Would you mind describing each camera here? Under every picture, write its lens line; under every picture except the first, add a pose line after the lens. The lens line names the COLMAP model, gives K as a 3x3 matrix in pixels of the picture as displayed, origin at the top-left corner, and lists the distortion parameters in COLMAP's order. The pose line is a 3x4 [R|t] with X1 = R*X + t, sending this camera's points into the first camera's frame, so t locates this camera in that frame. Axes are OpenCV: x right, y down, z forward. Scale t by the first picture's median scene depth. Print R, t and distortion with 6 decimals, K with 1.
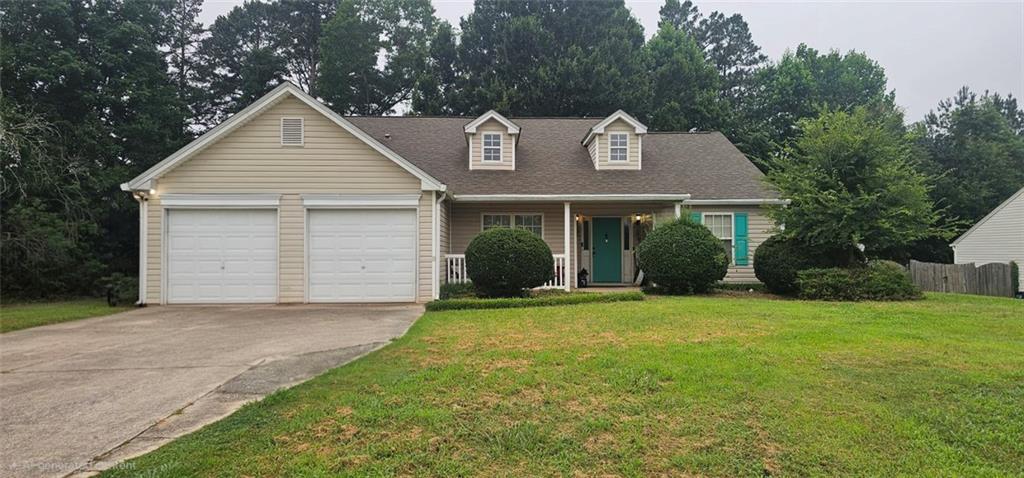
lens RADIAL K [[664.1, 0, 473.3], [0, 664.1, 239.5], [0, 0, 1]] dist [0.025060, -0.000076]
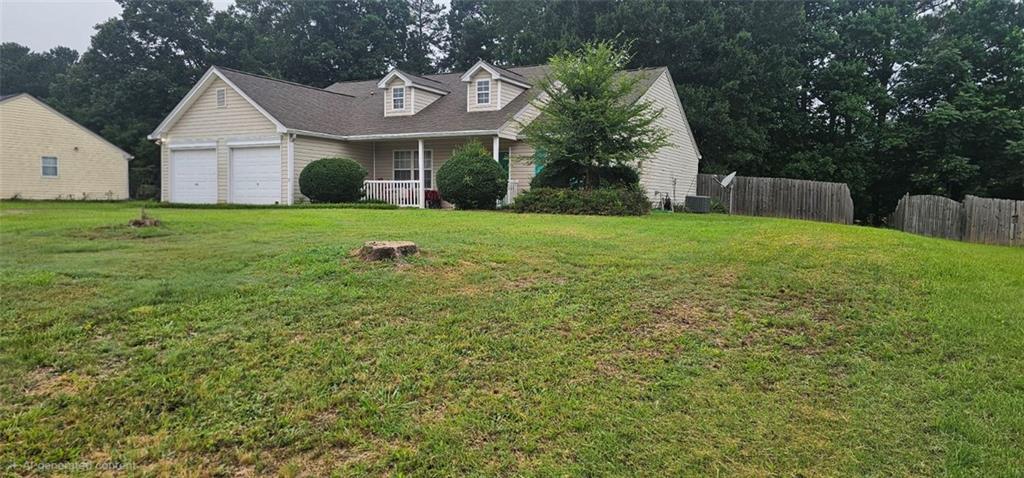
lens RADIAL K [[664.1, 0, 473.3], [0, 664.1, 239.5], [0, 0, 1]] dist [0.025060, -0.000076]
pose [[0.853347, 0.055127, -0.518420, 0.850263], [-0.004424, 0.995124, 0.098536, 0.009320], [0.521324, -0.081793, 0.849430, -0.060458]]
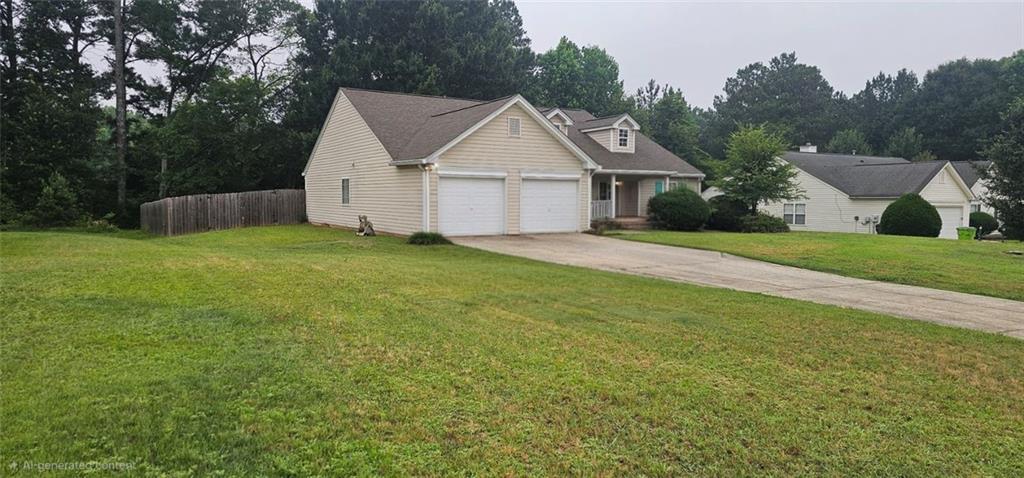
lens RADIAL K [[664.1, 0, 473.3], [0, 664.1, 239.5], [0, 0, 1]] dist [0.025060, -0.000076]
pose [[0.893198, -0.021057, 0.449170, -0.795032], [-0.016250, 0.996739, 0.079042, -0.020185], [-0.449370, -0.077899, 0.889943, -0.237643]]
